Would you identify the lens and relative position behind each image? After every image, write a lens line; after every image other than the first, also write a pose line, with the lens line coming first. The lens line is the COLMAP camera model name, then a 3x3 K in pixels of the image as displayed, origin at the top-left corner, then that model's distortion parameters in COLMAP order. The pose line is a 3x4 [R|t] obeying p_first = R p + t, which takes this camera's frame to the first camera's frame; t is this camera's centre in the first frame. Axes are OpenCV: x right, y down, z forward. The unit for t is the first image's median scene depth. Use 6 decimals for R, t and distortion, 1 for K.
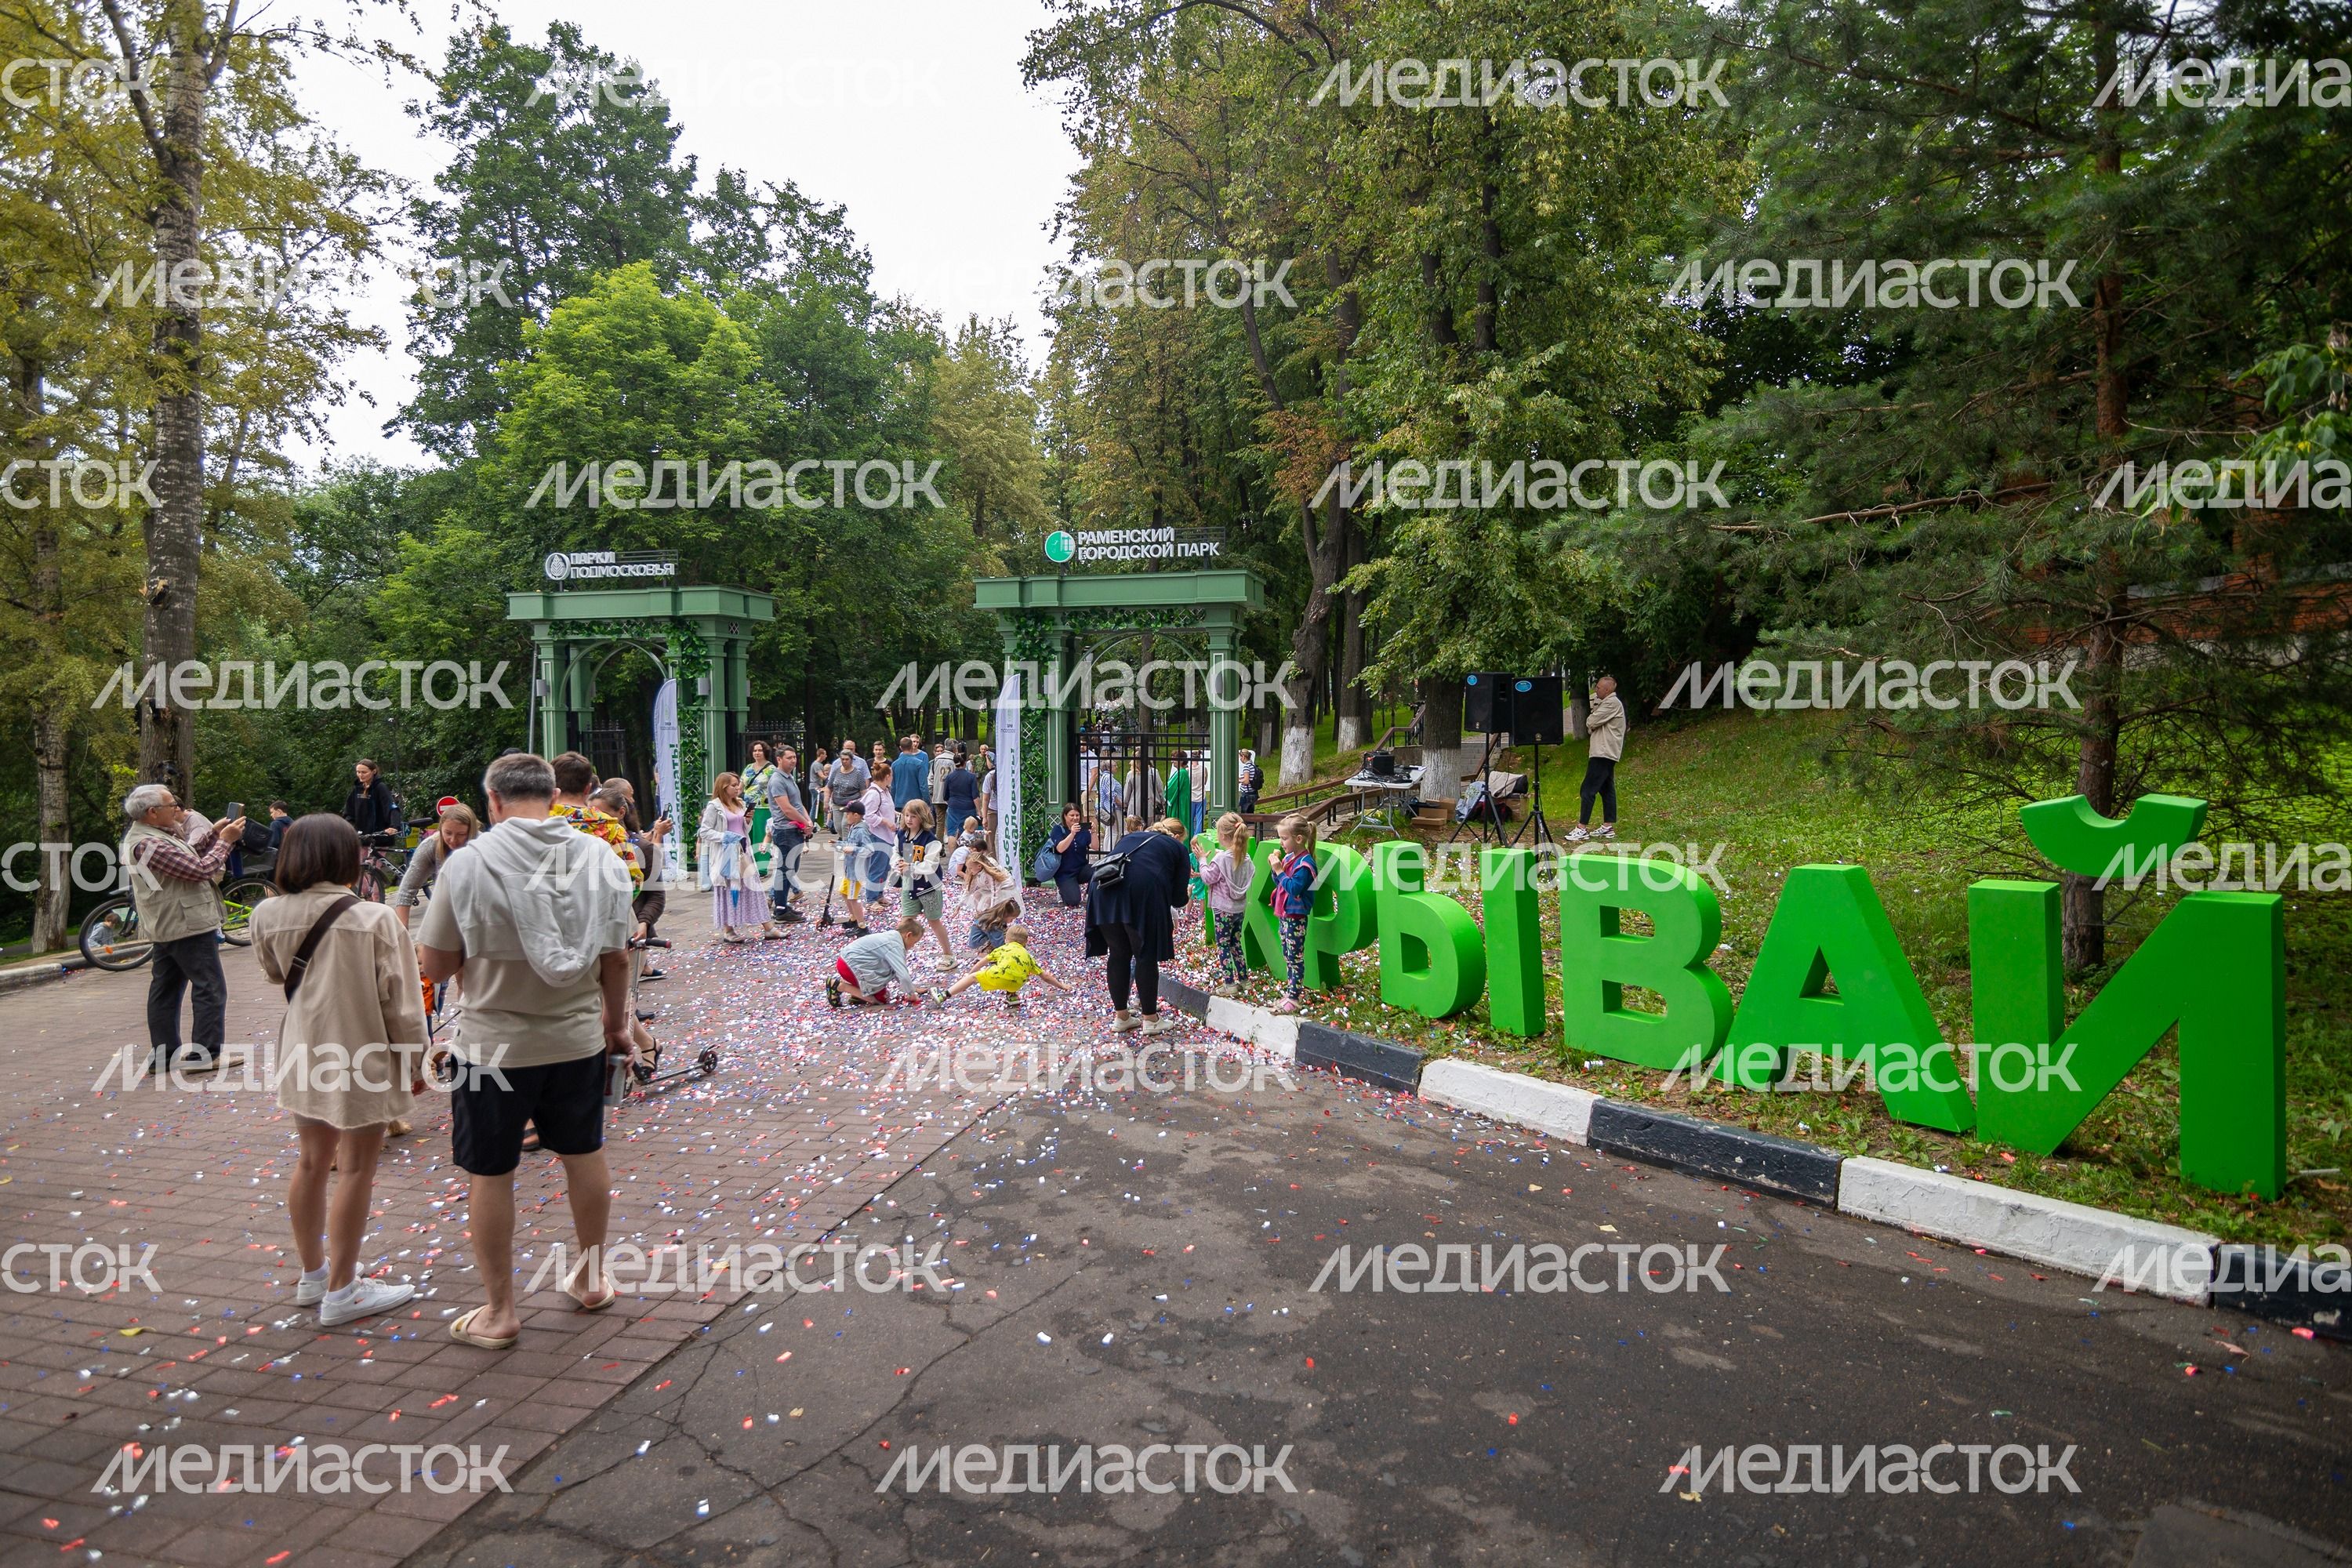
lens RADIAL K [[1849.7, 0, 1176.0], [0, 1849.7, 784.0], [0, 0, 1]] dist [0.003361, -0.003620]
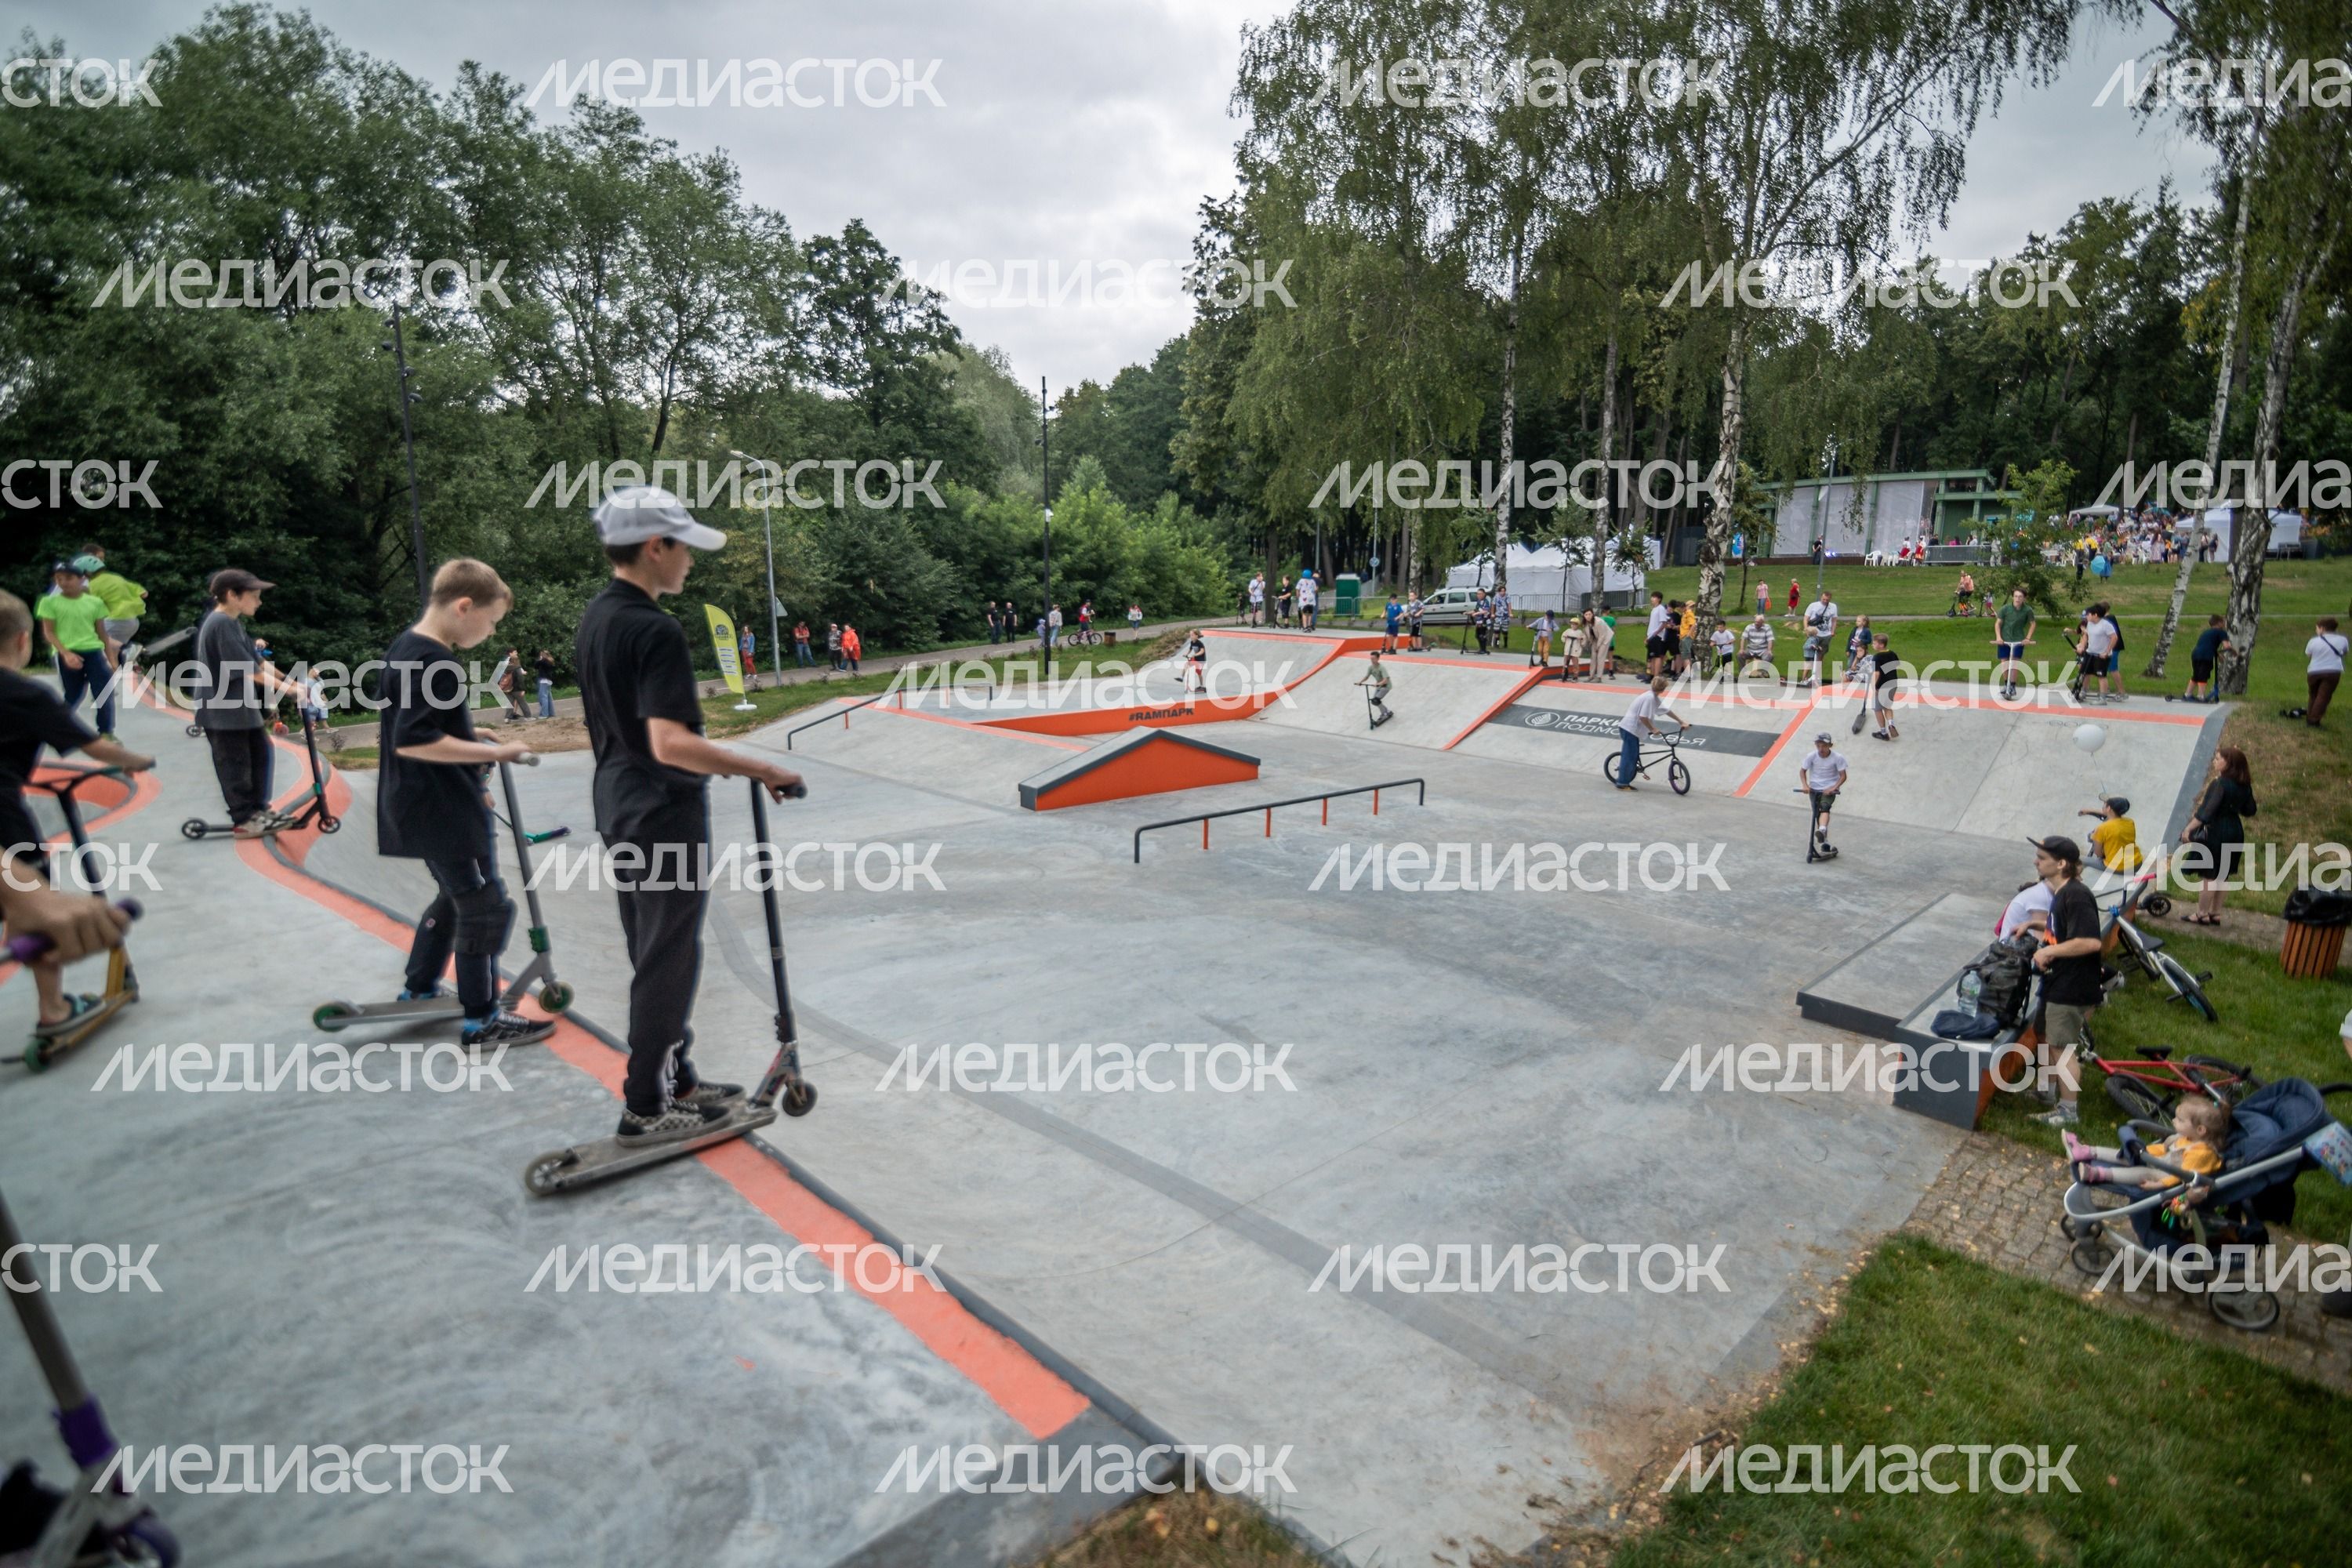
lens RADIAL K [[1849.7, 0, 1176.0], [0, 1849.7, 784.0], [0, 0, 1]] dist [0.003361, -0.003620]
pose [[1.000000, 0.000164, -0.000213, 0.000122], [-0.000164, 0.999999, -0.001042, 0.218215], [0.000213, 0.001042, 0.999999, 0.000058]]
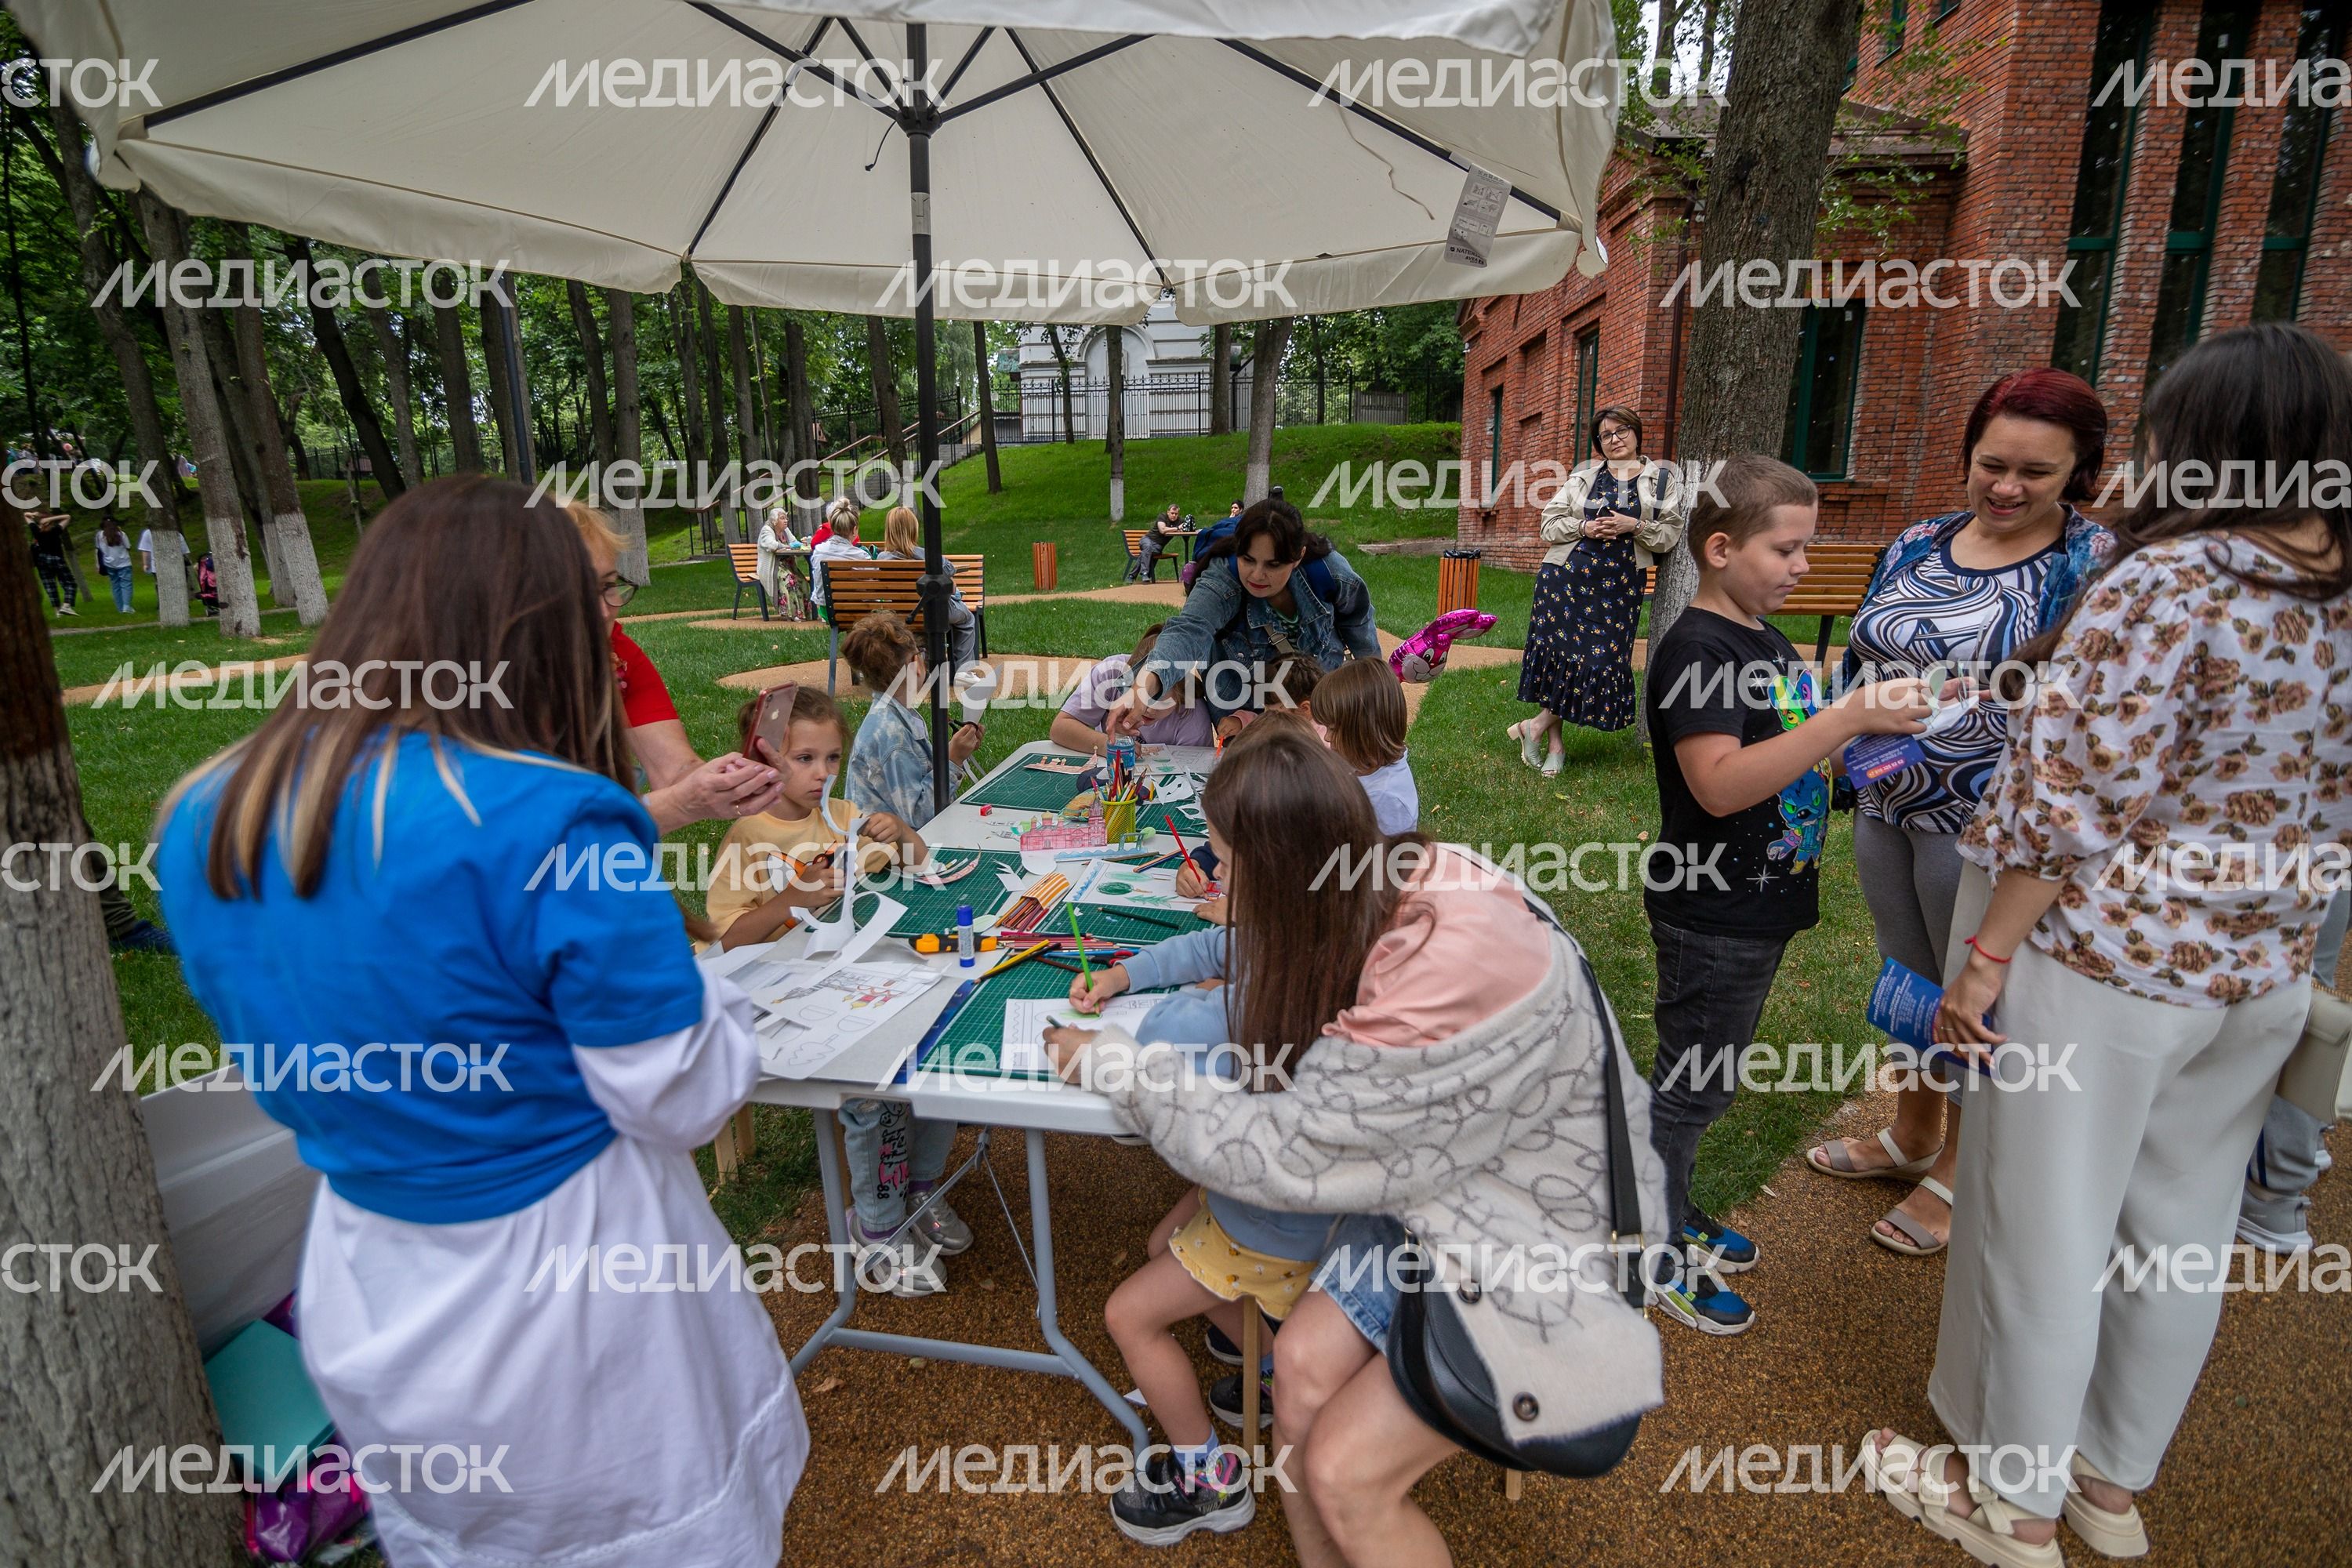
lens RADIAL K [[1849.7, 0, 1176.0], [0, 1849.7, 784.0], [0, 0, 1]] dist [0.003361, -0.003620]
pose [[1.000000, 0.000124, -0.000179, 0.000067], [-0.000124, 1.000000, 0.000047, 0.111525], [0.000179, -0.000047, 1.000000, 0.000015]]
